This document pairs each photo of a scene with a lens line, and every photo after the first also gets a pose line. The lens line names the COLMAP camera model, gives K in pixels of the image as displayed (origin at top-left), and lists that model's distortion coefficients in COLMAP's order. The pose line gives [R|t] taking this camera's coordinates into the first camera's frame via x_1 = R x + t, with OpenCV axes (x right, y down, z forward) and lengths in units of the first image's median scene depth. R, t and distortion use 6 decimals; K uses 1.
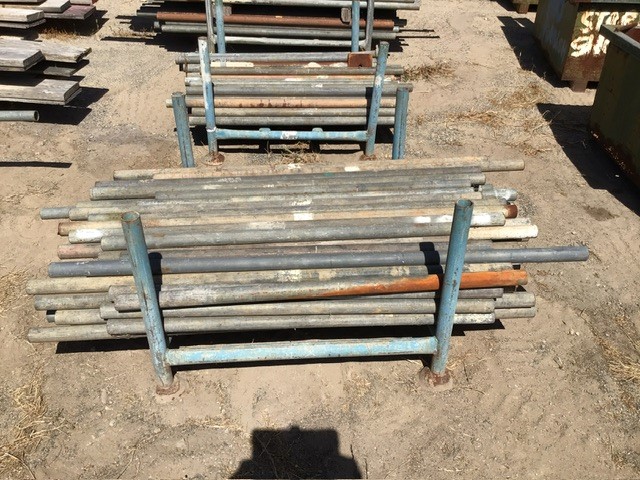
lens RADIAL K [[568.5, 0, 322.2], [0, 568.5, 229.9], [0, 0, 1]] dist [0.099006, -0.204290]
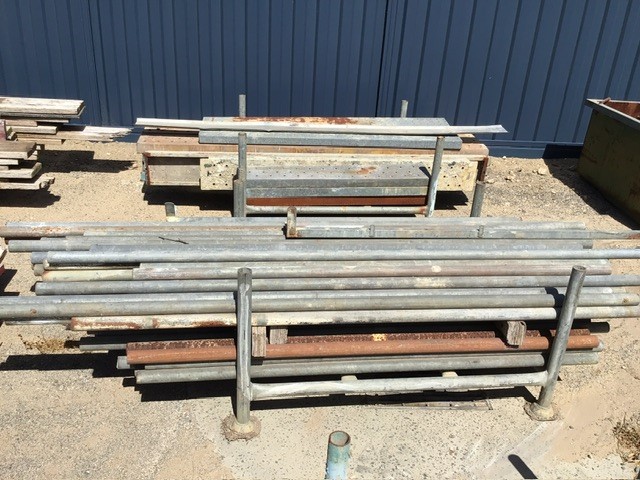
lens RADIAL K [[568.5, 0, 322.2], [0, 568.5, 229.9], [0, 0, 1]] dist [0.099006, -0.204290]
pose [[0.989741, -0.027820, 0.140135, -0.214095], [0.052657, 0.982839, -0.176788, -0.420689], [-0.132812, 0.182354, 0.974222, 0.564667]]
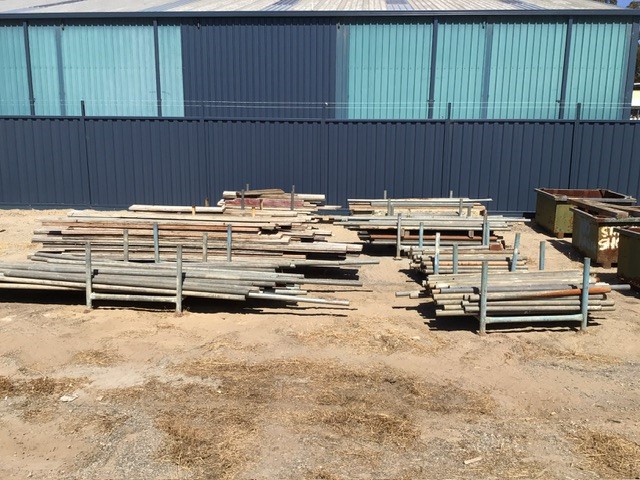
lens RADIAL K [[568.5, 0, 322.2], [0, 568.5, 229.9], [0, 0, 1]] dist [0.099006, -0.204290]
pose [[0.999579, -0.021008, -0.020015, -0.450045], [0.010311, 0.901932, -0.431755, 0.457621], [0.027122, 0.431367, 0.901769, -0.776984]]
